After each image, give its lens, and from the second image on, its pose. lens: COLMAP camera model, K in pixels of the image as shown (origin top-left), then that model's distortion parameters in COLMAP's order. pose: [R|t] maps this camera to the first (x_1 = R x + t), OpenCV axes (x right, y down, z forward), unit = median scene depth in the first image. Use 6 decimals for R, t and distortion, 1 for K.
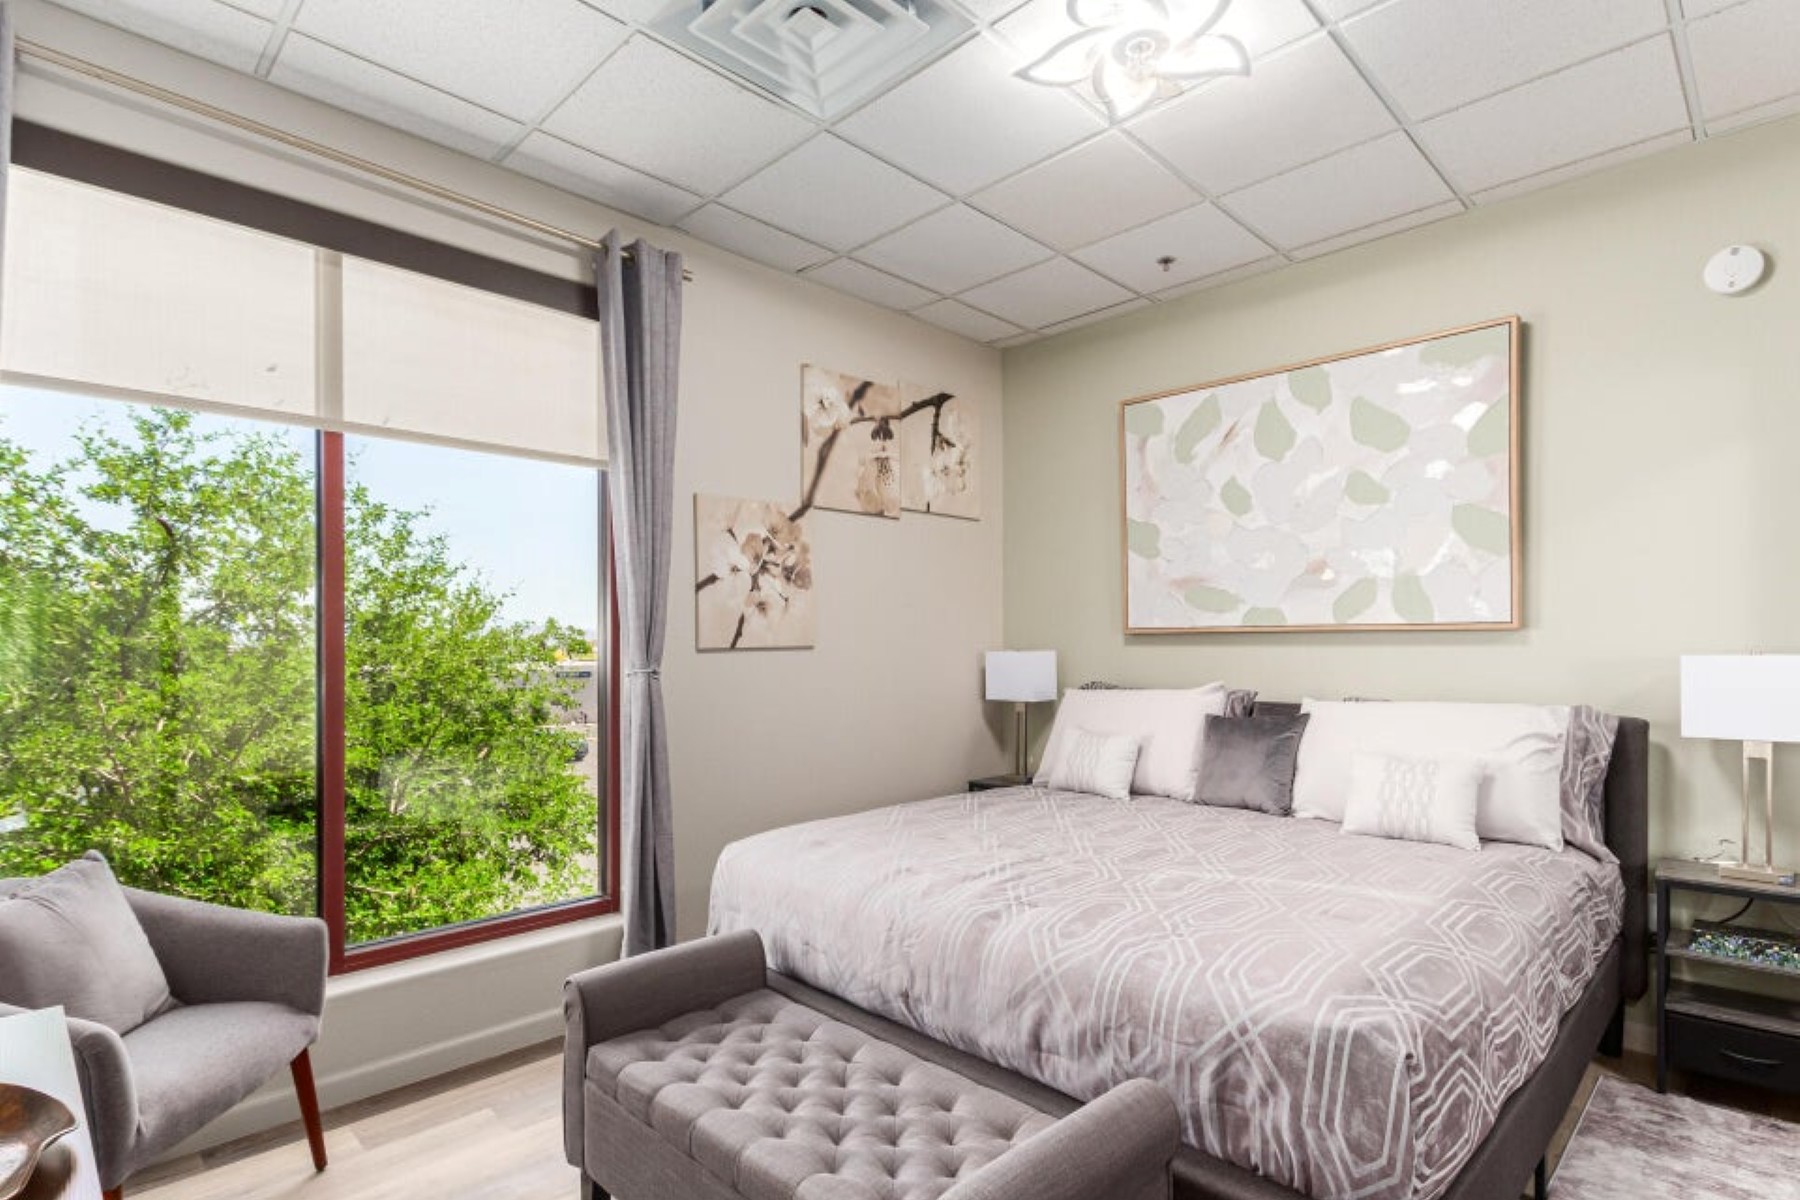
lens RADIAL K [[889.3, 0, 909.5], [0, 889.3, 690.1], [0, 0, 1]] dist [0.008040, -0.000002]
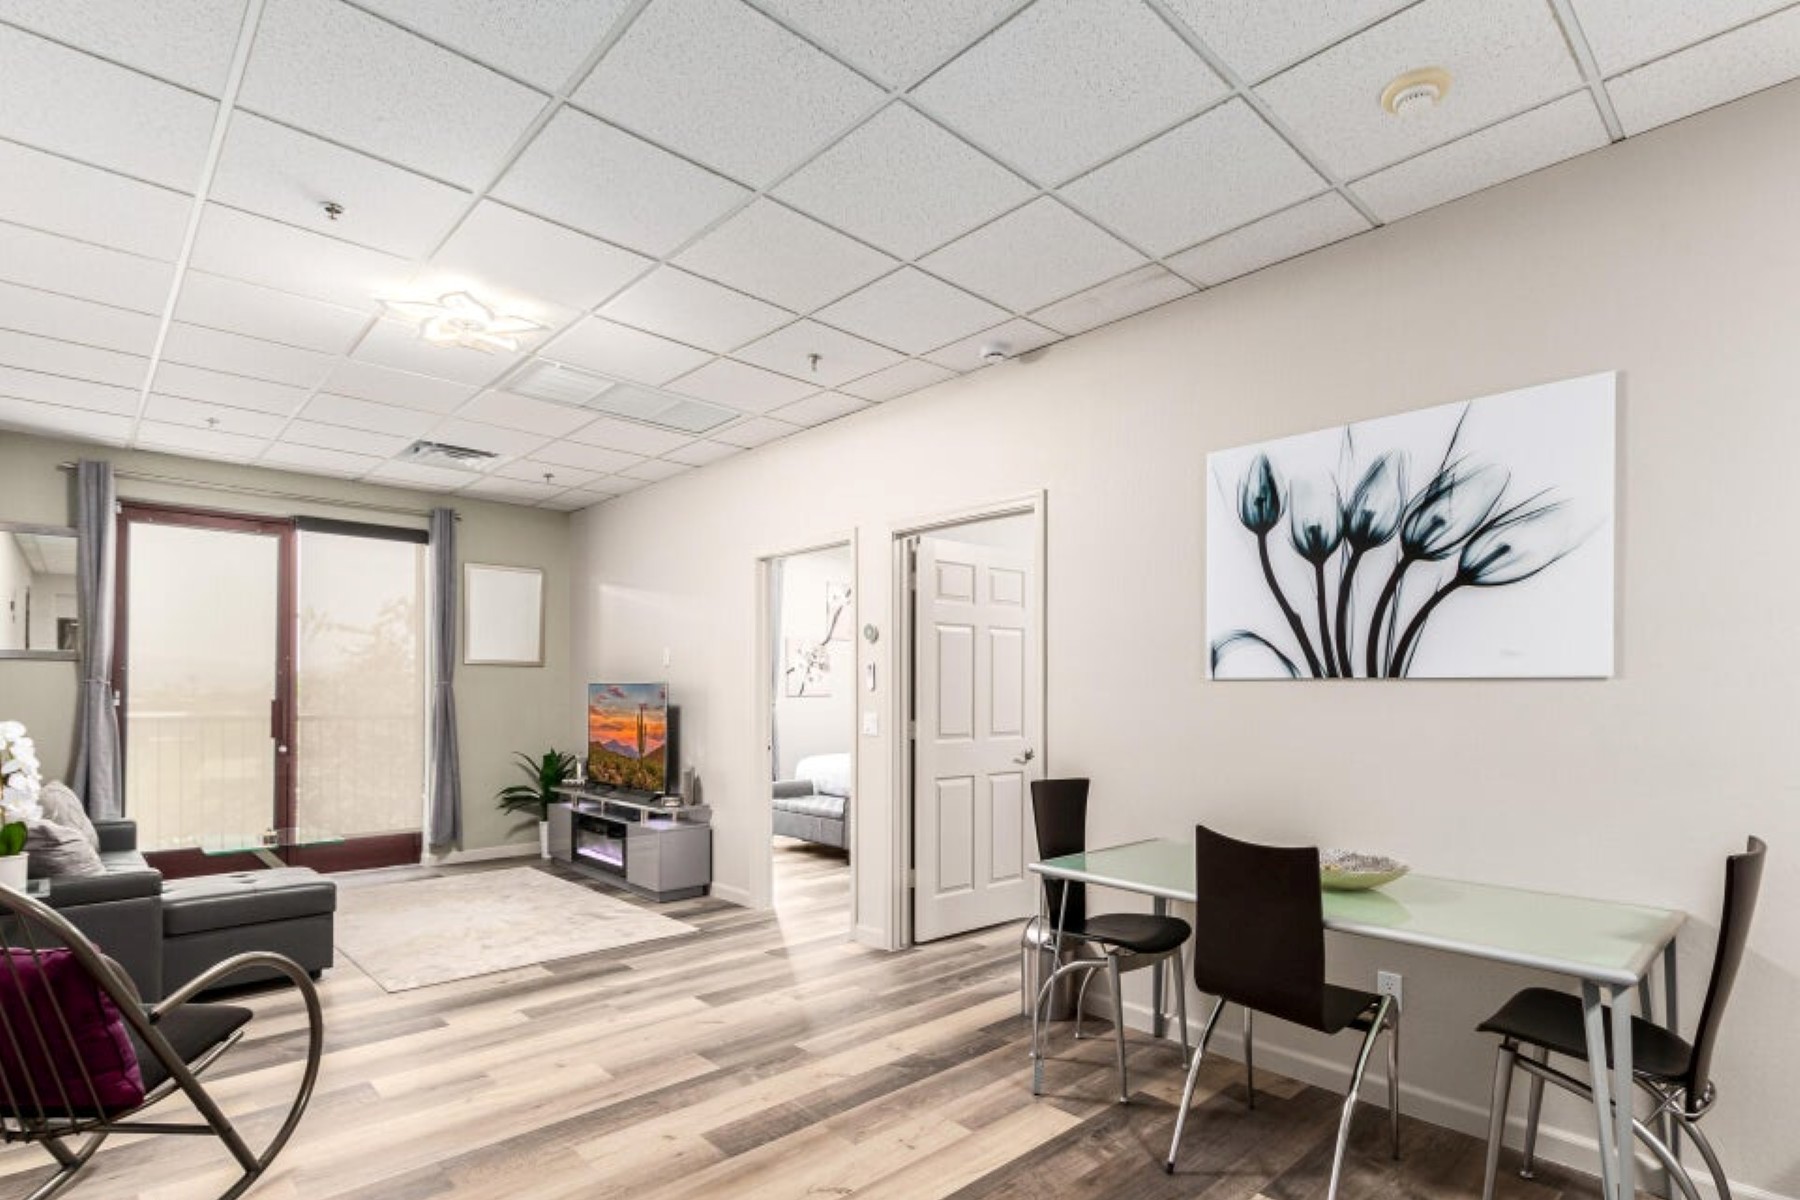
lens RADIAL K [[889.3, 0, 909.5], [0, 889.3, 690.1], [0, 0, 1]] dist [0.008040, -0.000002]
pose [[0.999258, 0.002357, -0.038431, 0.210489], [-0.004324, 0.998681, -0.051165, 0.065286], [0.038259, 0.051293, 0.997951, -1.498600]]
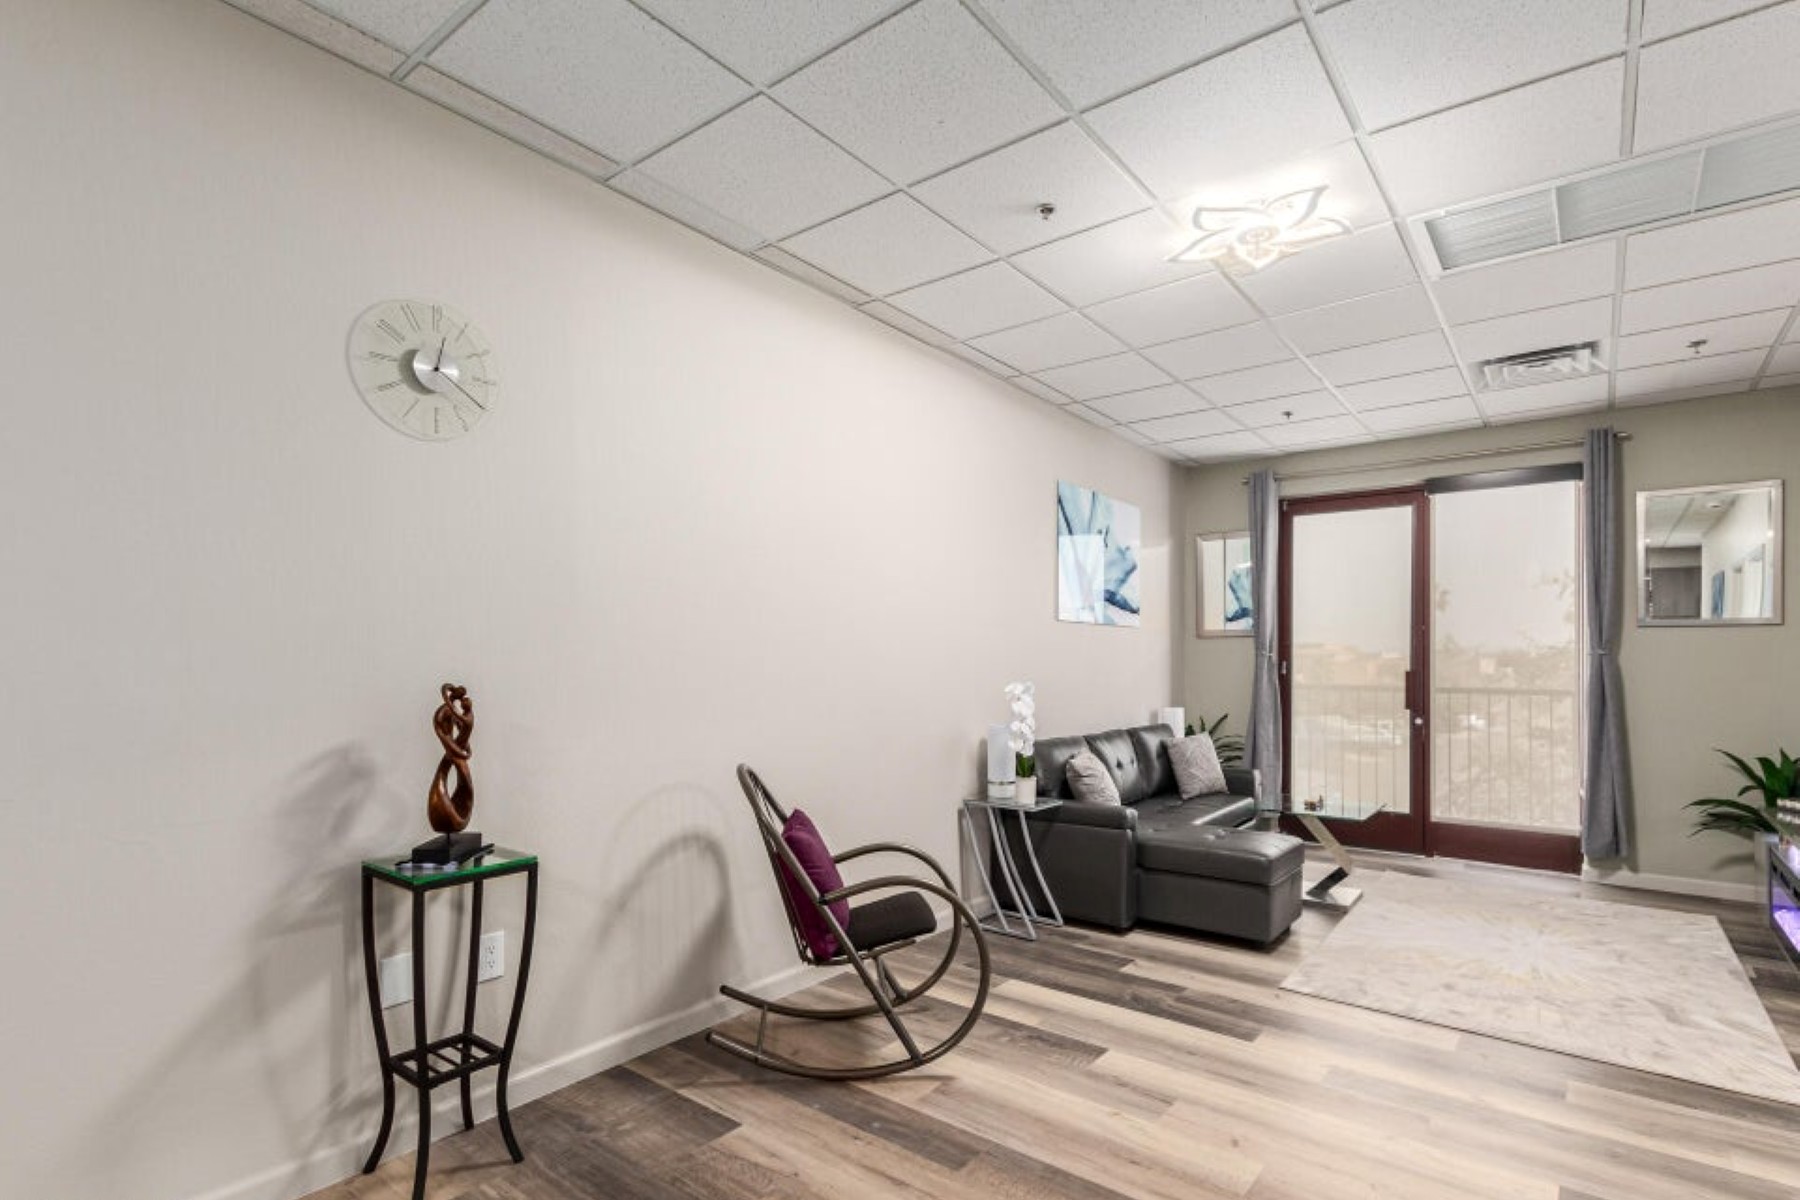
lens RADIAL K [[880.4, 0, 921.3], [0, 880.4, 653.8], [0, 0, 1]] dist [0.011396, 0.000579]
pose [[0.124960, -0.008598, -0.992124, 0.461346], [-0.051417, 0.998563, -0.015130, 0.043213], [0.990829, 0.052903, 0.124339, -0.979461]]
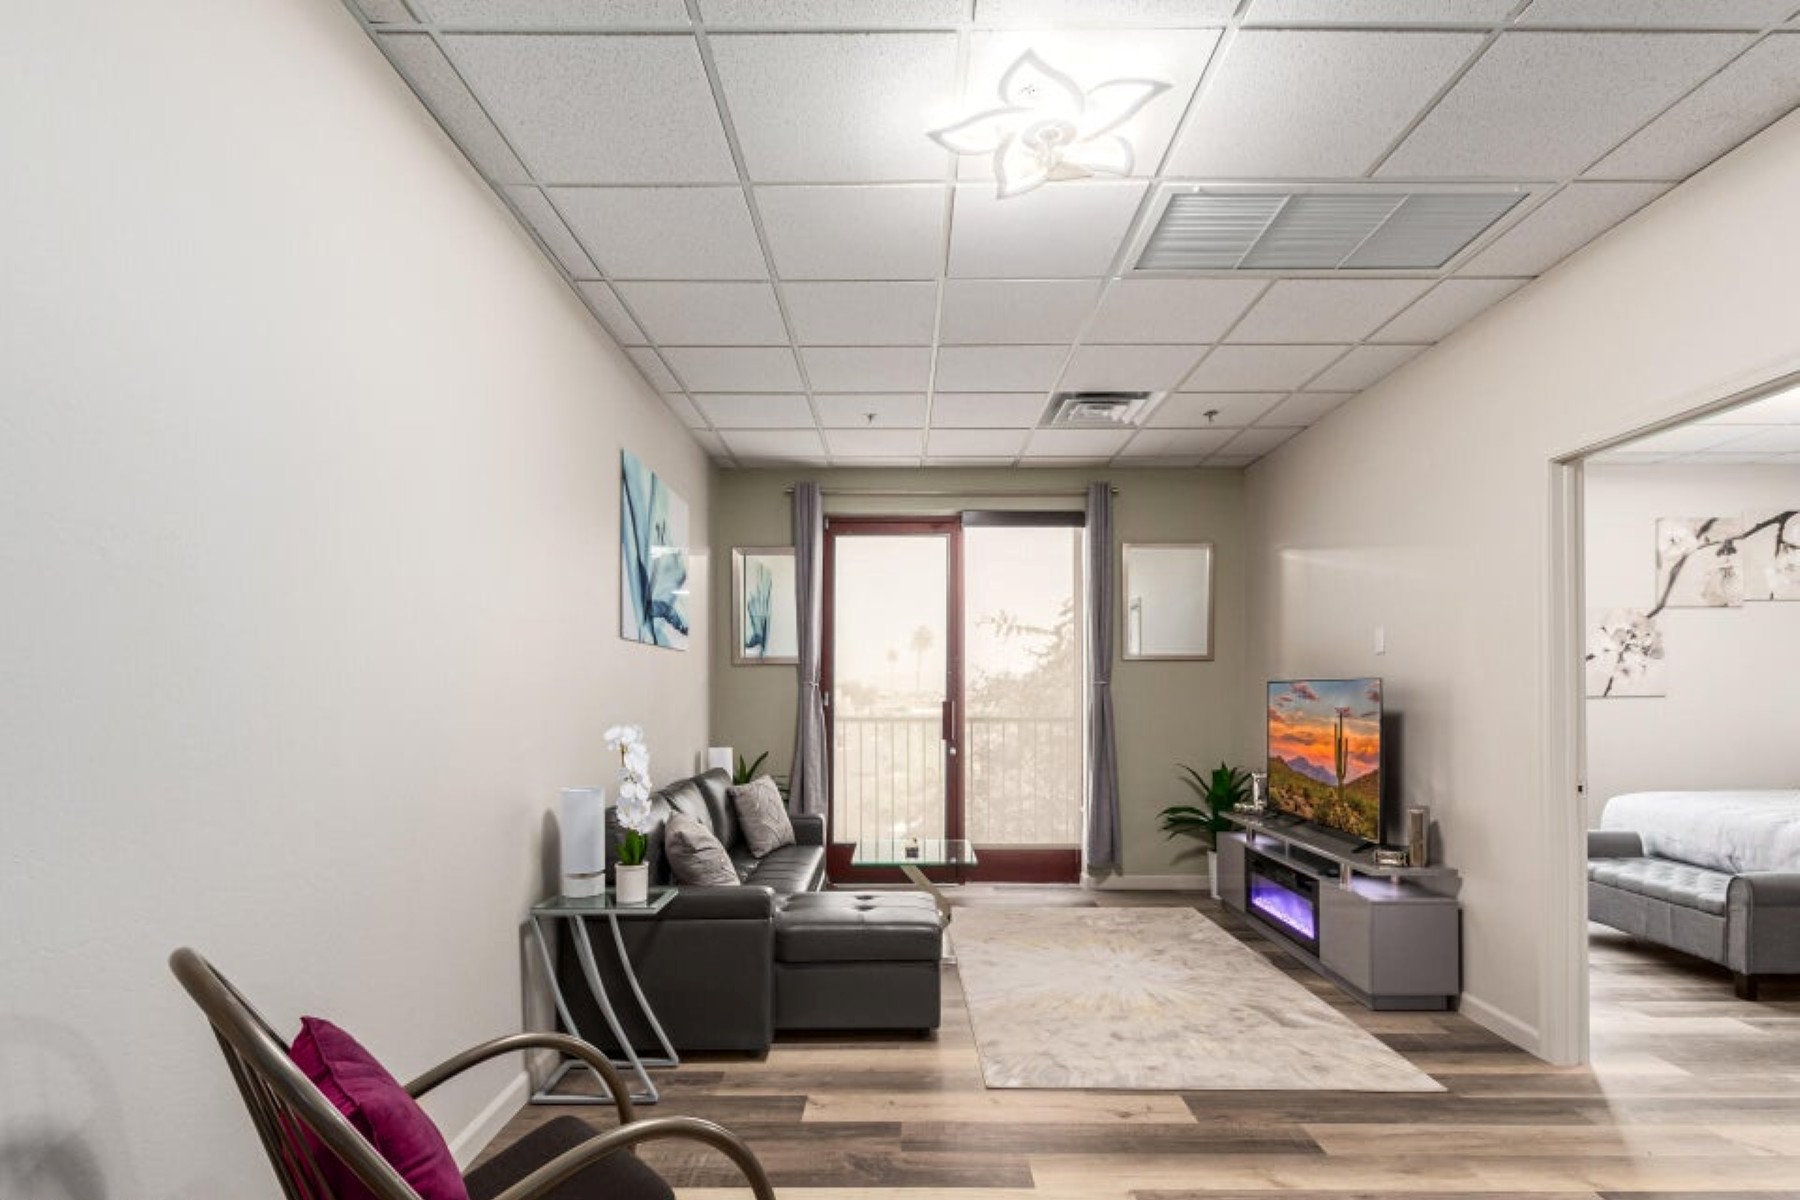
lens RADIAL K [[883.6, 0, 907.5], [0, 883.6, 690.7], [0, 0, 1]] dist [0.028843, -0.013680]
pose [[0.703570, -0.002594, -0.710622, 0.075842], [-0.033271, 0.998776, -0.036587, 0.046440], [0.709847, 0.049385, 0.702622, -1.082609]]
